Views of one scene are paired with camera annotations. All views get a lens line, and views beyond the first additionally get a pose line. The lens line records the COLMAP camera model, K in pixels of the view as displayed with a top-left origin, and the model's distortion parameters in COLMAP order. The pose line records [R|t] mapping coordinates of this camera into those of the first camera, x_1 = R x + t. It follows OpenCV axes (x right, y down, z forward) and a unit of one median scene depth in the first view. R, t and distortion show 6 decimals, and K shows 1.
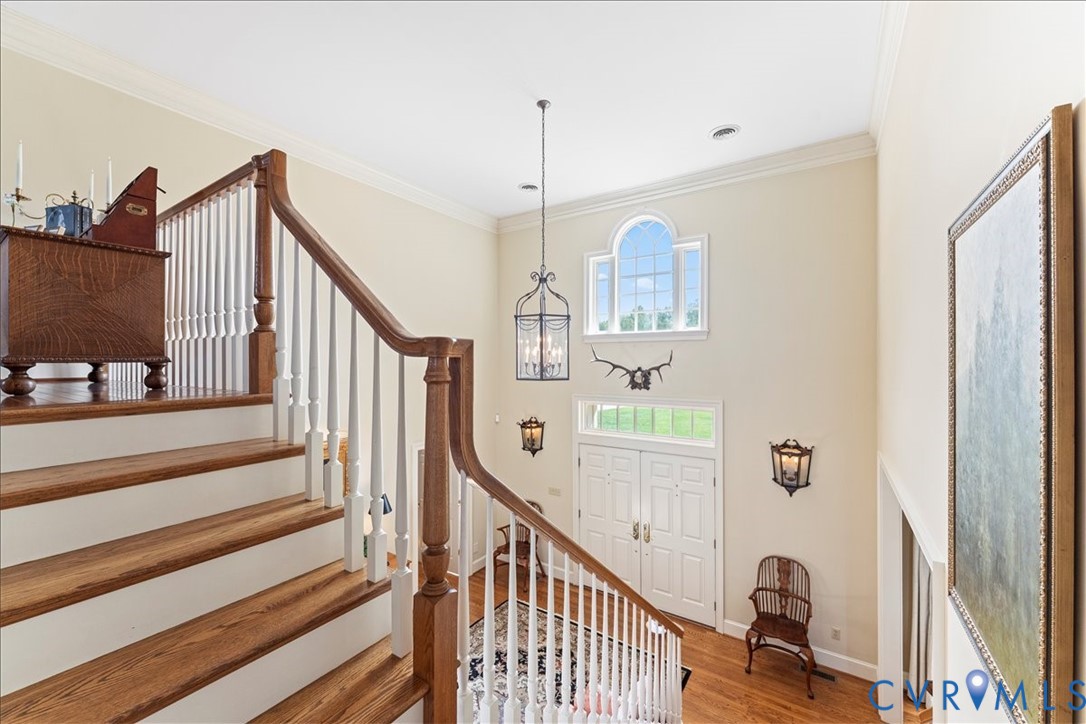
lens RADIAL K [[431.6, 0, 543.0], [0, 431.6, 362.0], [0, 0, 1]] dist [0.001646, 0.000027]
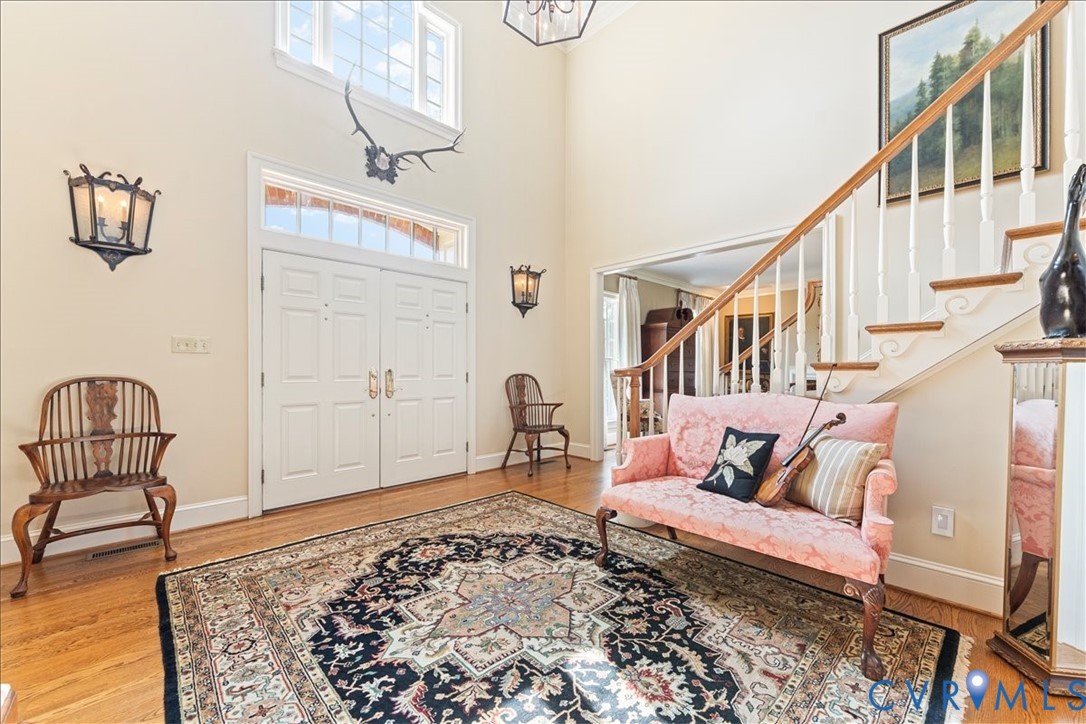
lens RADIAL K [[431.6, 0, 543.0], [0, 431.6, 362.0], [0, 0, 1]] dist [0.001646, 0.000027]
pose [[0.217905, 0.012193, 0.975894, -0.421531], [-0.009095, 0.999904, -0.010463, 0.388640], [-0.975928, -0.006596, 0.217995, 0.640245]]
